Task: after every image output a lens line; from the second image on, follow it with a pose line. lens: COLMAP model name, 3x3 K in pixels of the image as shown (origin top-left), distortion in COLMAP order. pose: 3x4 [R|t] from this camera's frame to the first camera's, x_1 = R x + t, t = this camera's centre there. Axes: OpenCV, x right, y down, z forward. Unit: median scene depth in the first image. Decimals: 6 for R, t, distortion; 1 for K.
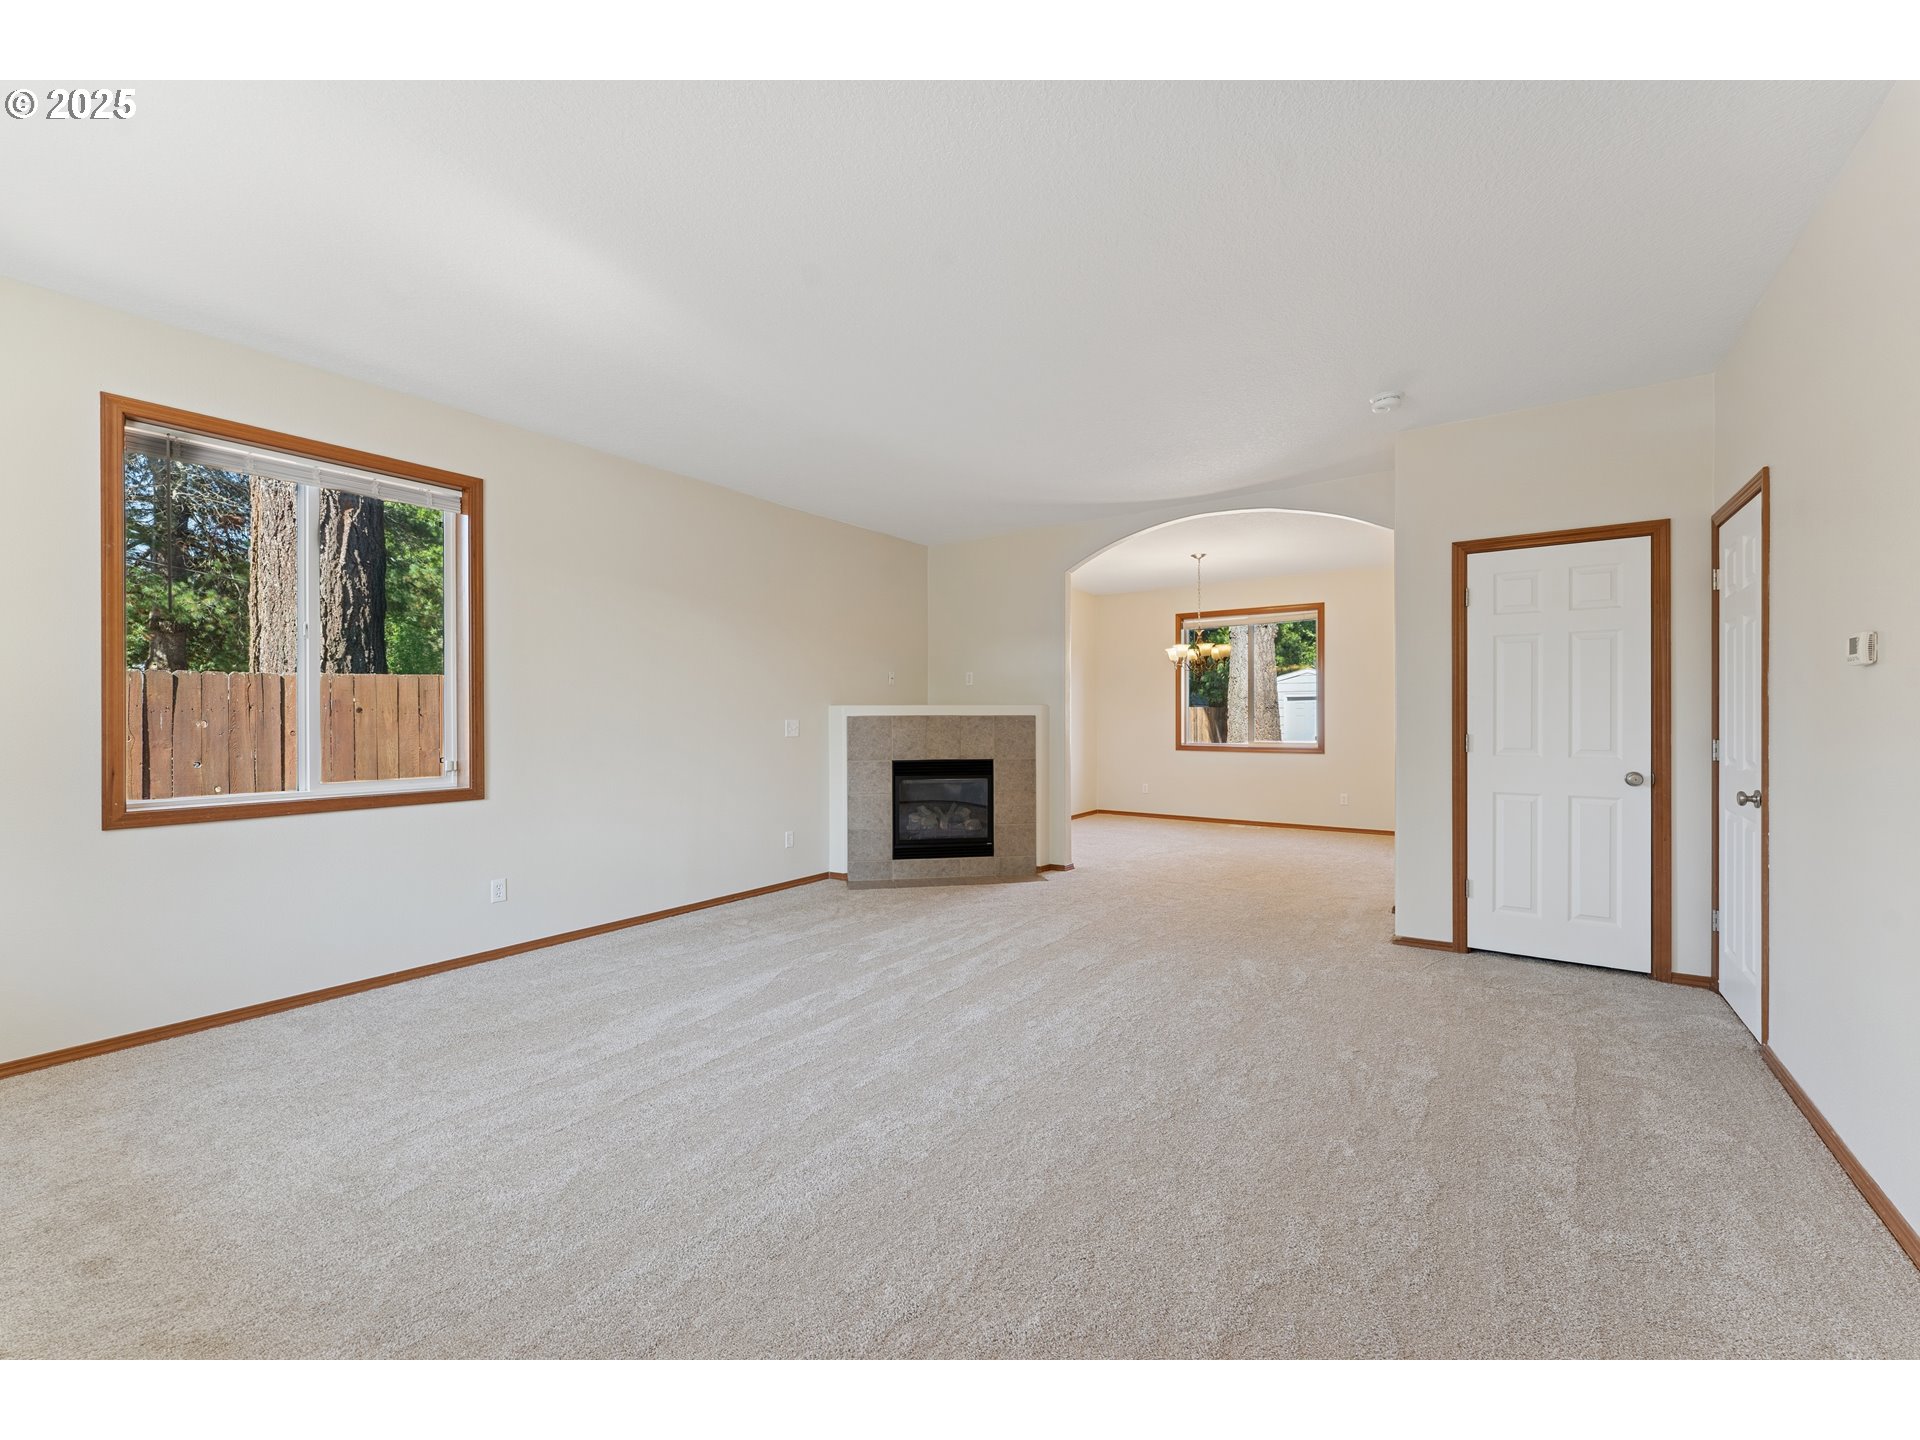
lens RADIAL K [[782.2, 0, 961.3], [0, 782.2, 716.5], [0, 0, 1]] dist [-0.000702, -0.000160]
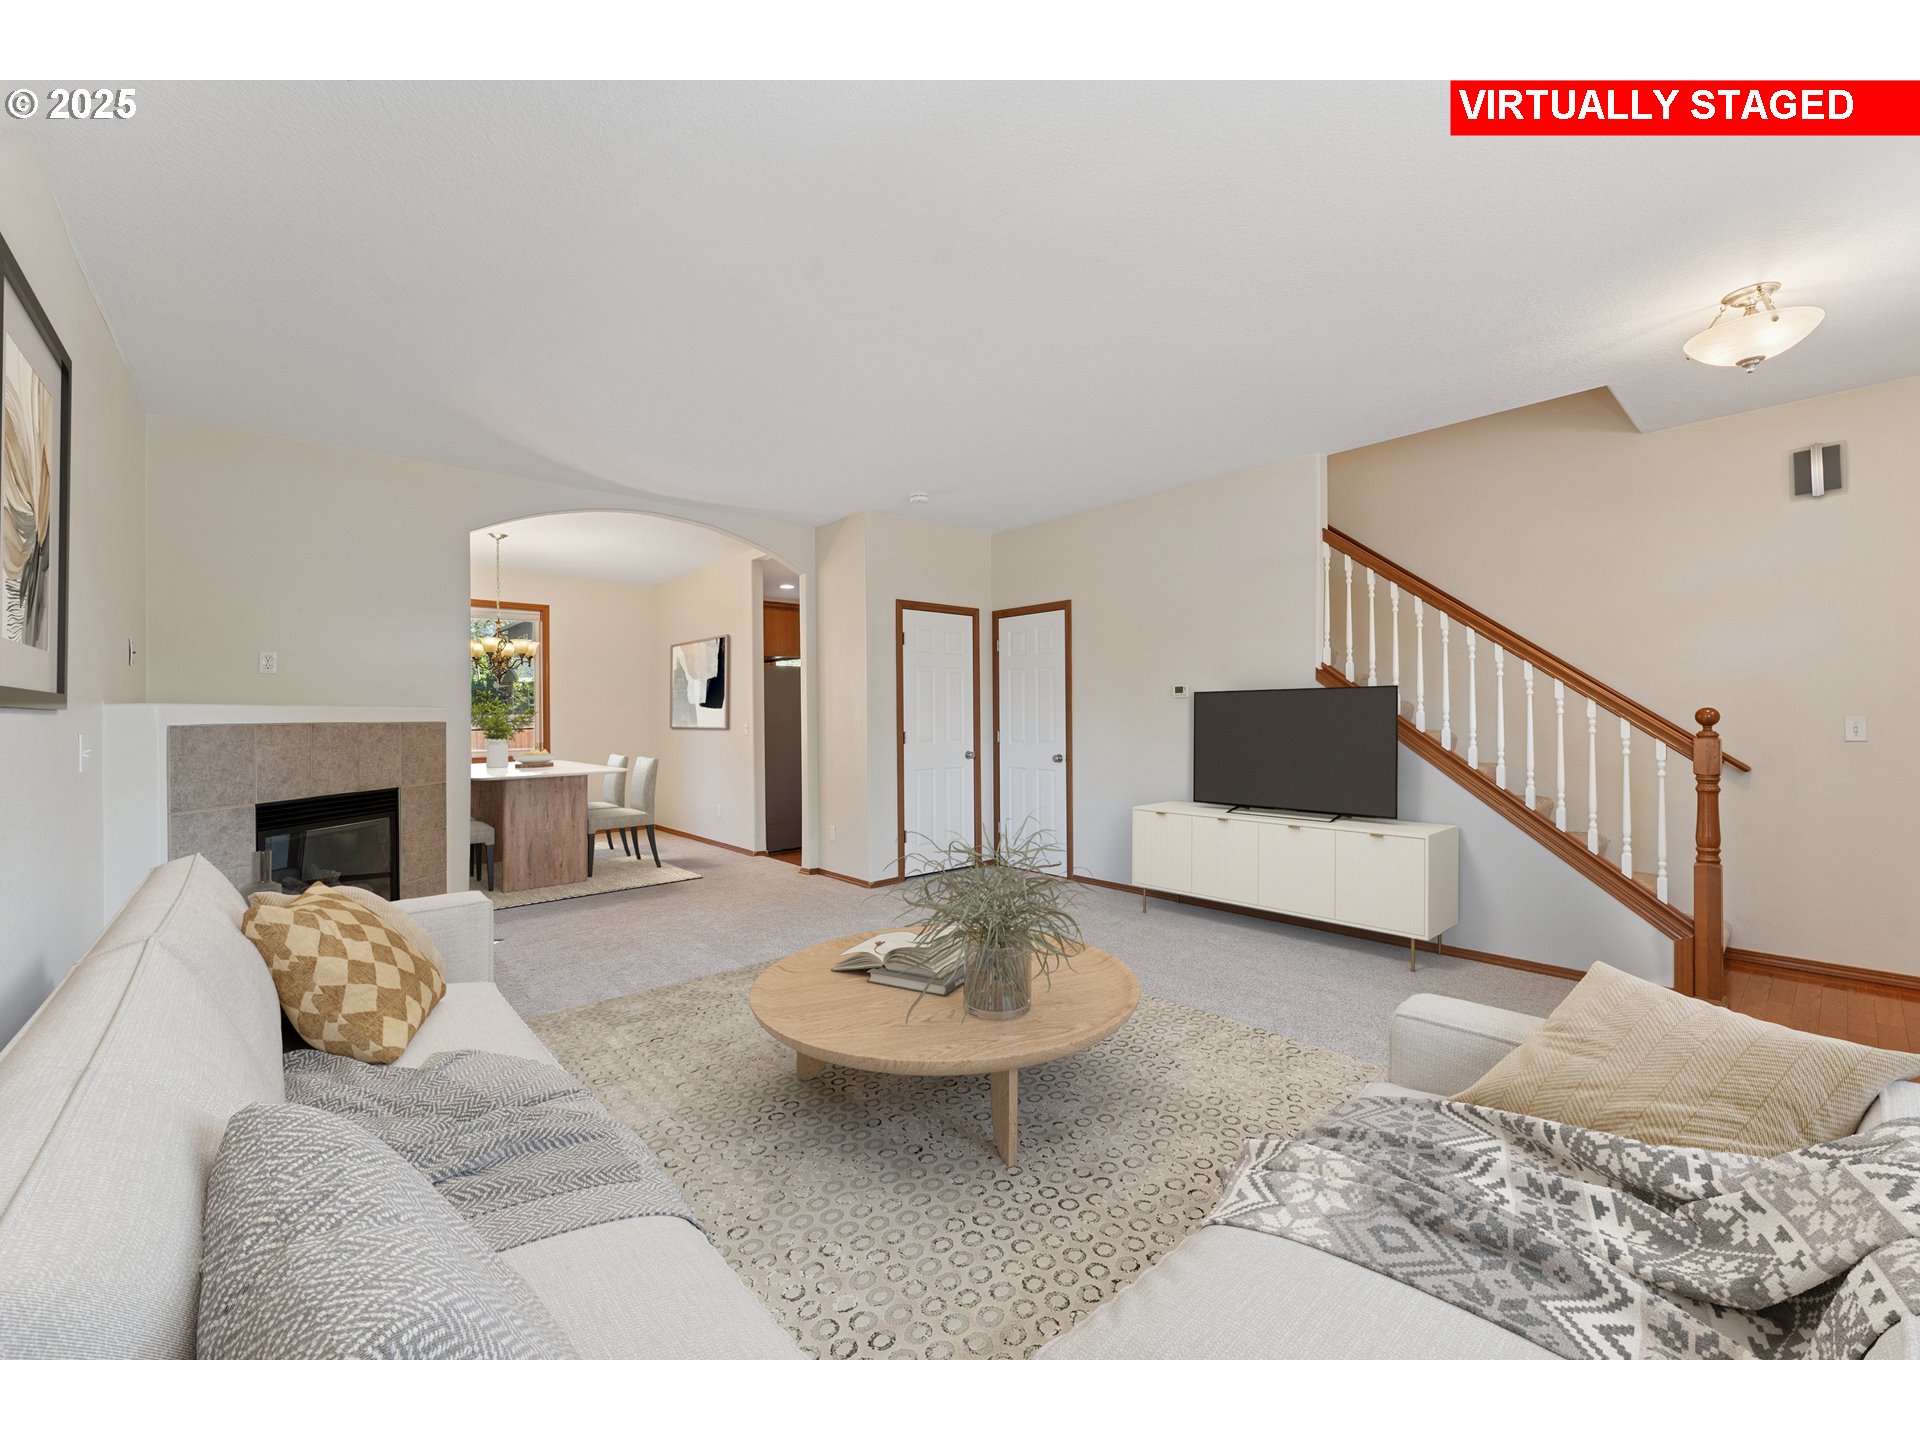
lens RADIAL K [[782.2, 0, 961.7], [0, 782.2, 716.1], [0, 0, 1]] dist [-0.000702, -0.000160]
pose [[0.233679, 0.001062, 0.972313, -0.515725], [0.008199, 0.999962, -0.003063, -0.000761], [-0.972279, 0.008688, 0.233661, 0.378580]]
